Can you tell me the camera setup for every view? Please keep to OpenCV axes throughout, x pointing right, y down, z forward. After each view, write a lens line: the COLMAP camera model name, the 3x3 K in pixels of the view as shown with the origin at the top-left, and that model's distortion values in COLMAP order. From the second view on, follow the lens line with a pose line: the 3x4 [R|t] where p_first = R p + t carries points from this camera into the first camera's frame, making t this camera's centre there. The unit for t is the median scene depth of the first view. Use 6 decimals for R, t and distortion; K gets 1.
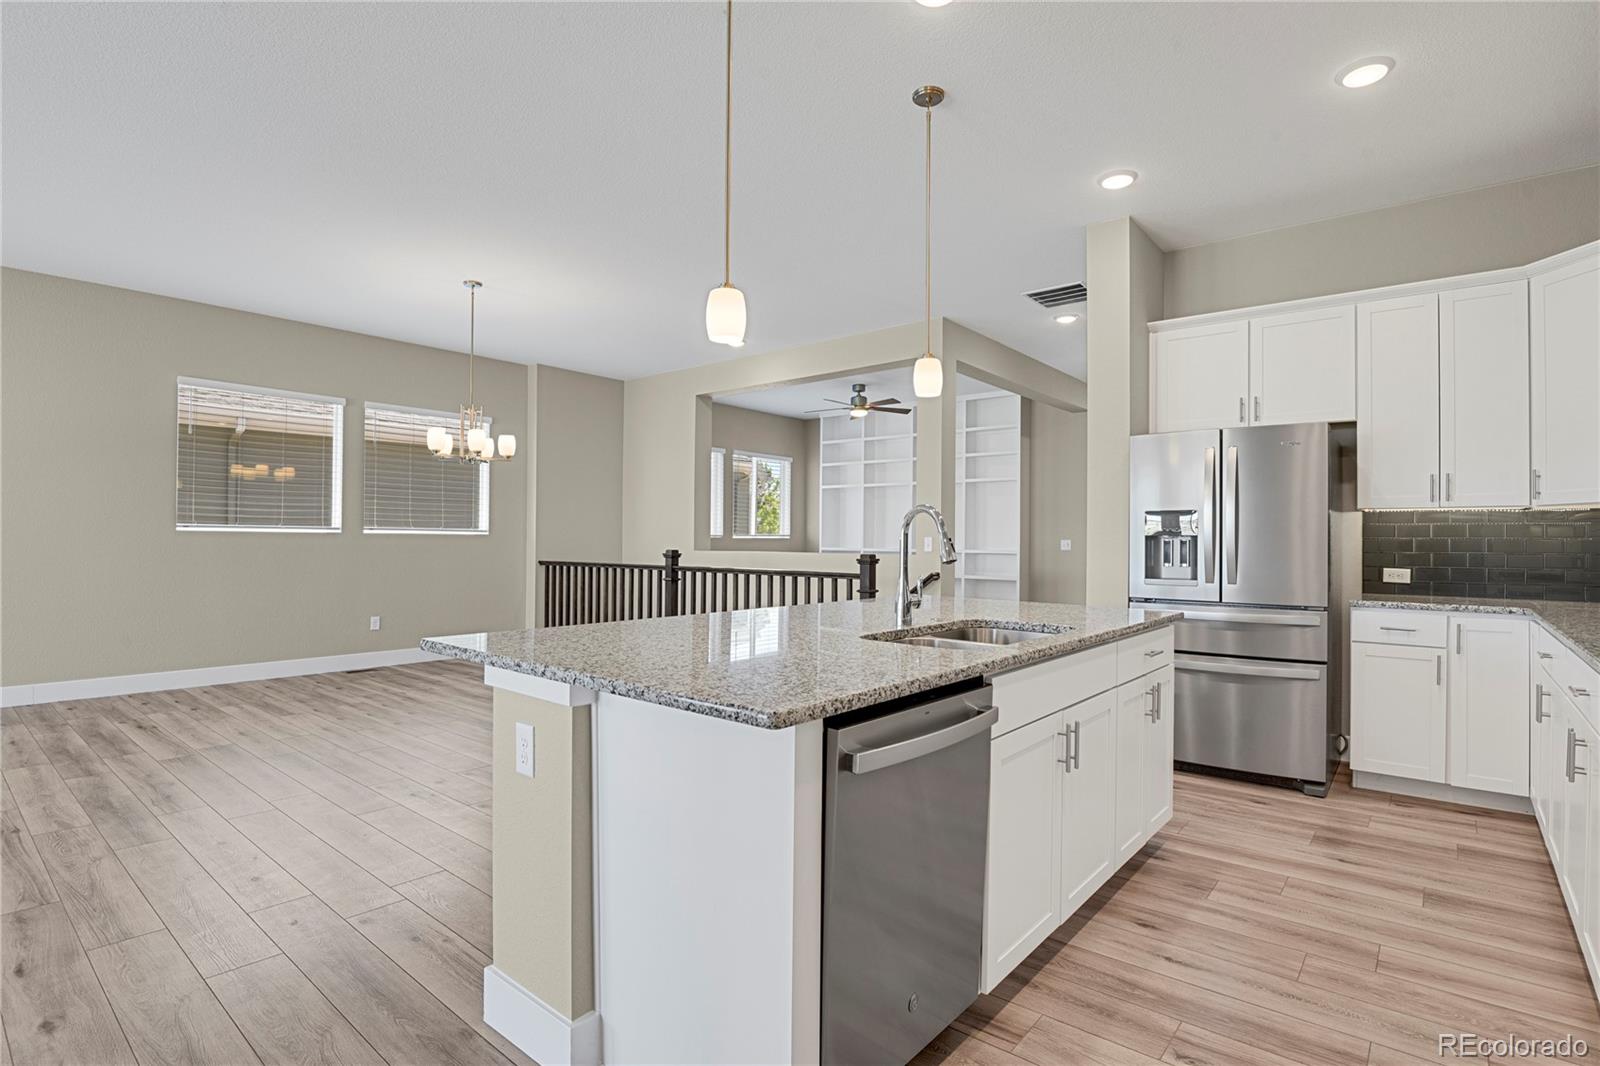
lens RADIAL K [[780.0, 0, 810.4], [0, 780.0, 533.3], [0, 0, 1]] dist [-0.023317, -0.005176]
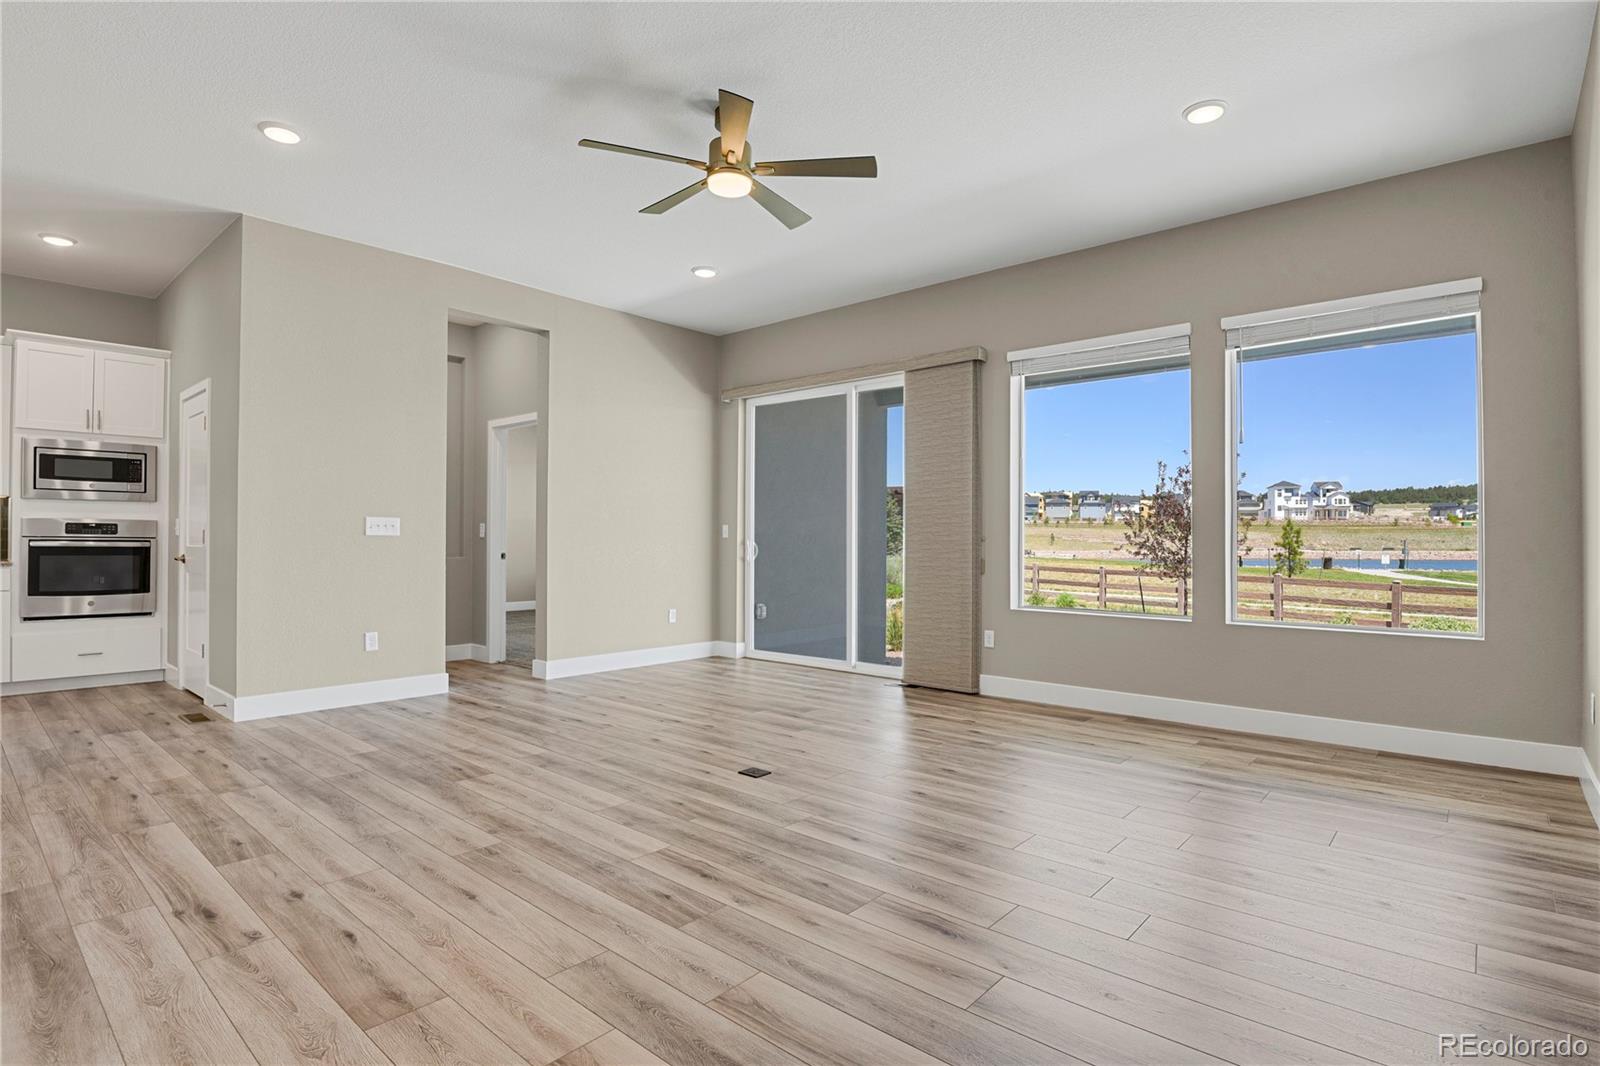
lens RADIAL K [[798.0, 0, 810.6], [0, 798.0, 532.1], [0, 0, 1]] dist [-0.022990, -0.005846]
pose [[-0.999493, -0.012683, 0.029196, -0.714612], [-0.013195, 0.999762, -0.017401, 0.014752], [-0.028968, -0.017777, -0.999422, 0.737221]]
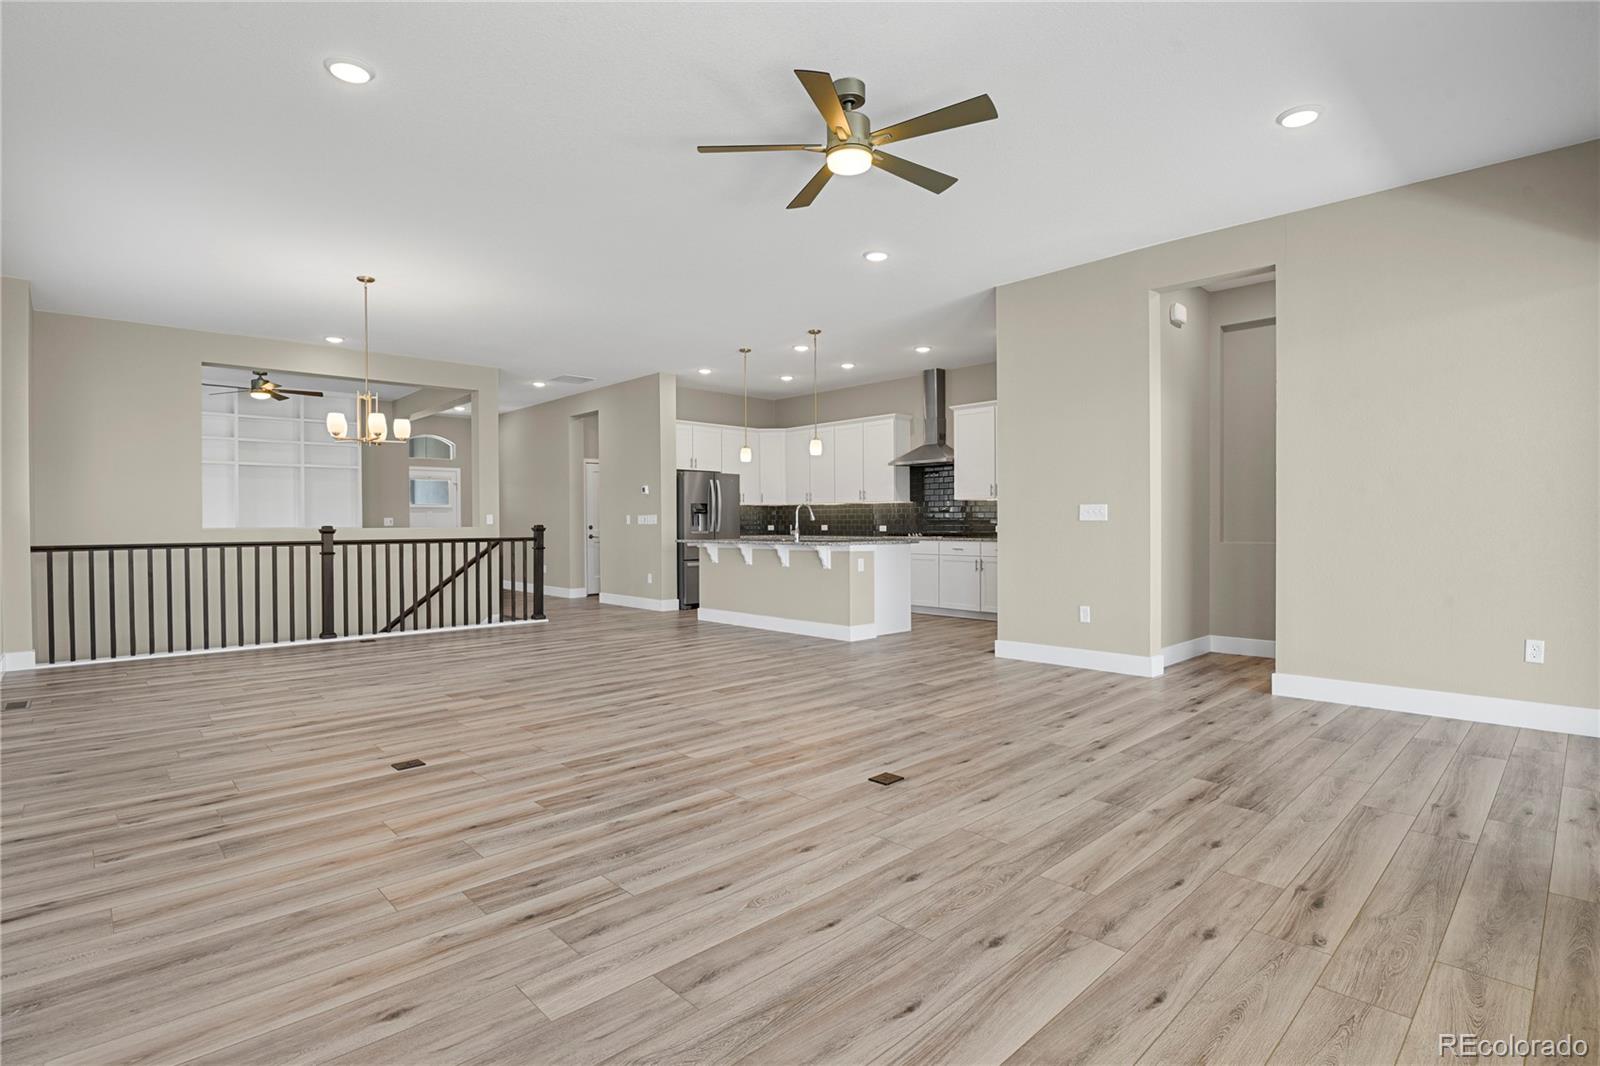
lens RADIAL K [[780.0, 0, 810.4], [0, 780.0, 533.3], [0, 0, 1]] dist [-0.023317, -0.005176]
pose [[0.116292, -0.021862, 0.992974, -1.132639], [-0.001732, 0.999752, 0.022214, 0.005904], [-0.993214, -0.004303, 0.116226, 0.203375]]
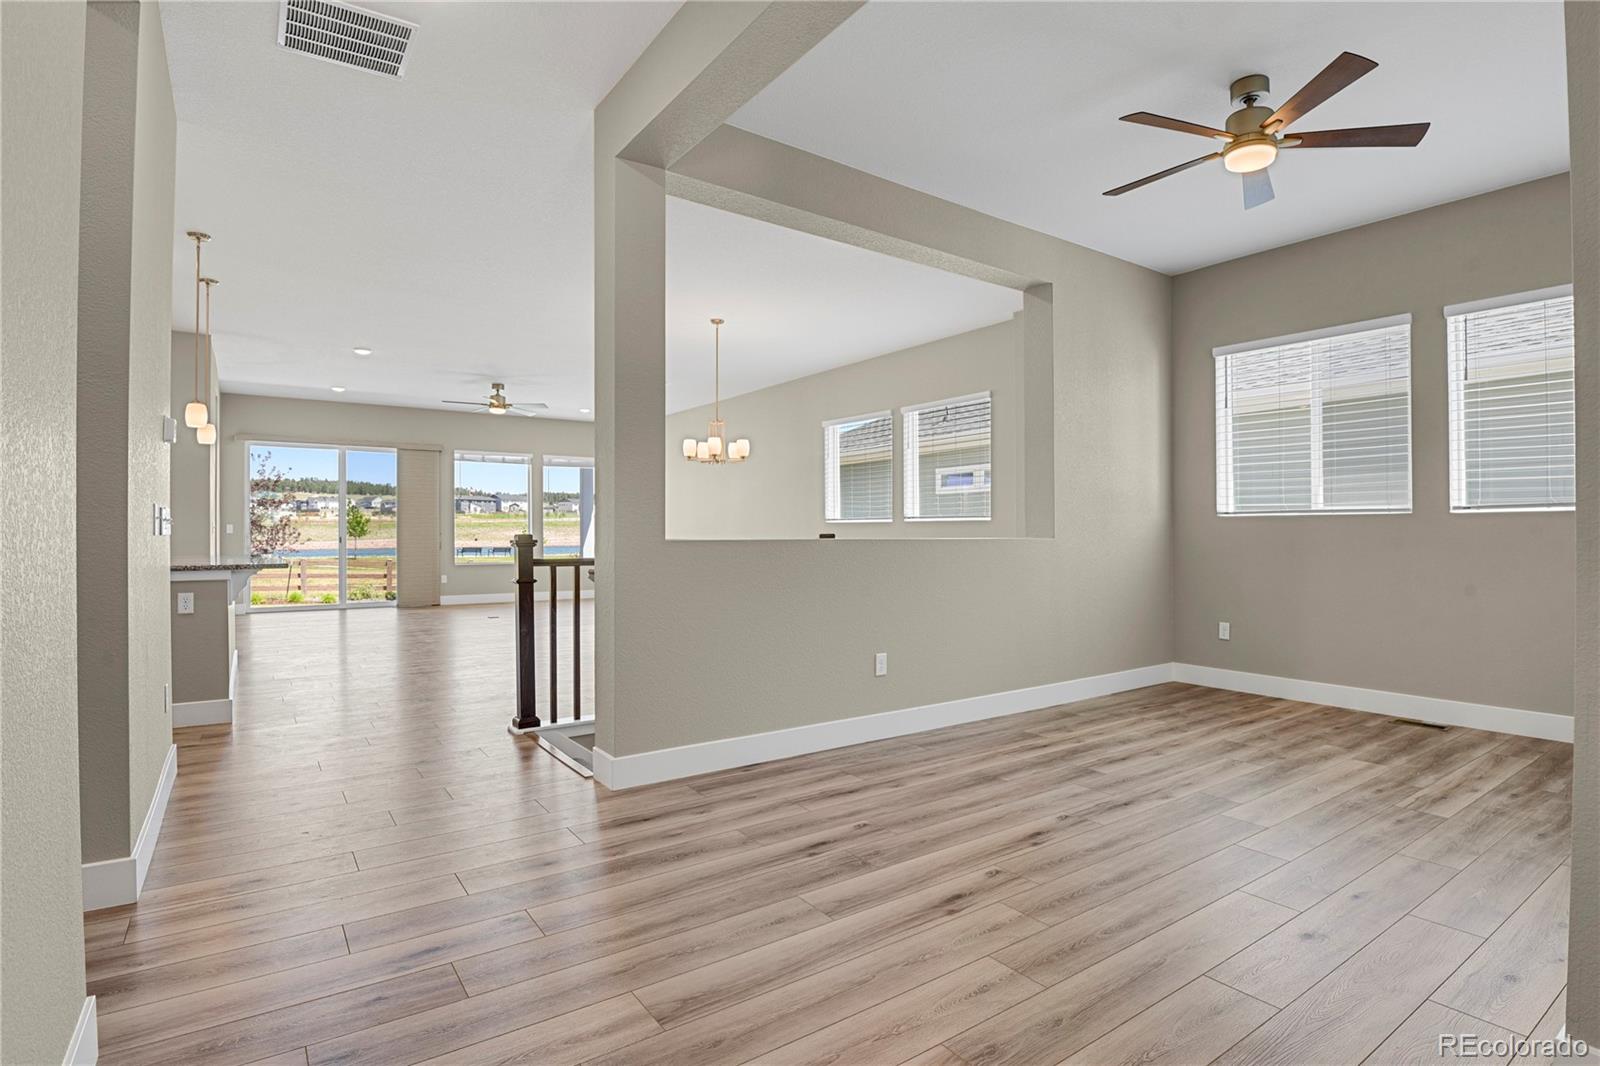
lens RADIAL K [[803.9, 0, 810.9], [0, 803.9, 533.7], [0, 0, 1]] dist [-0.022495, -0.005947]
pose [[-0.263257, -0.007638, -0.964695, 0.611060], [0.007153, 0.999926, -0.009869, 0.028110], [0.964699, -0.009499, -0.263183, 1.170024]]
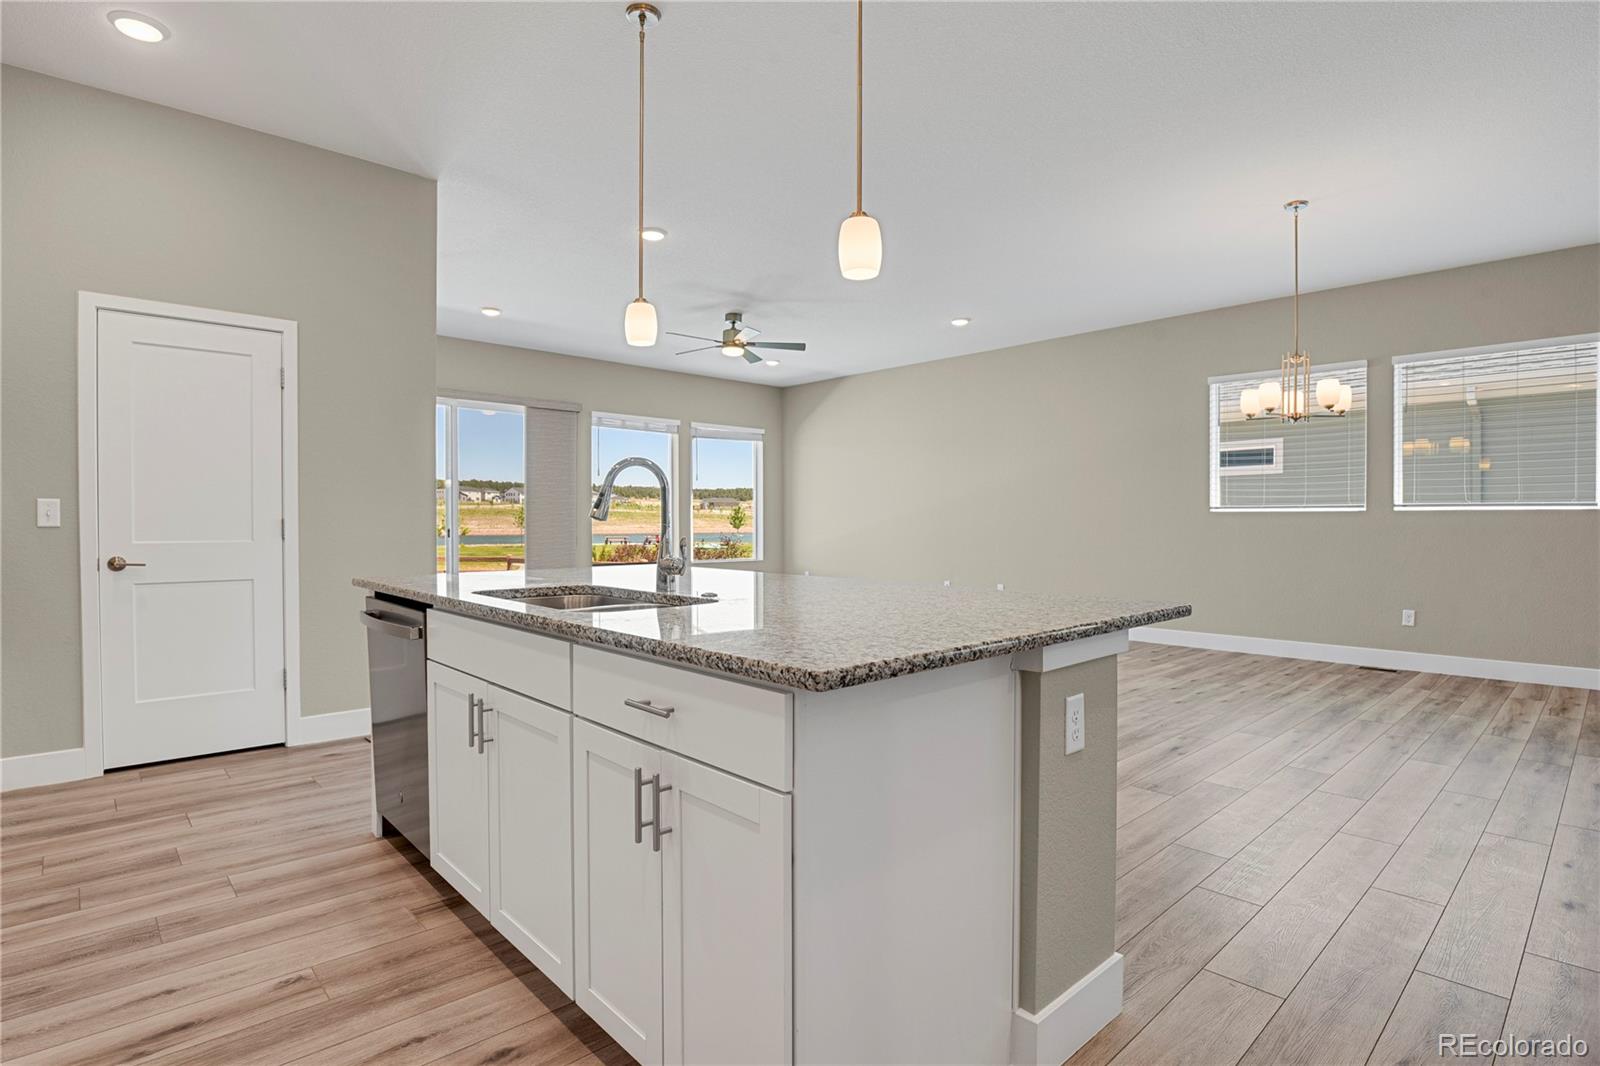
lens RADIAL K [[803.9, 0, 810.9], [0, 803.9, 533.7], [0, 0, 1]] dist [-0.022495, -0.005947]
pose [[-0.124803, 0.004523, -0.992171, 0.371287], [0.005739, 0.999976, 0.003837, 0.017596], [0.992165, -0.005215, -0.124826, 0.464139]]
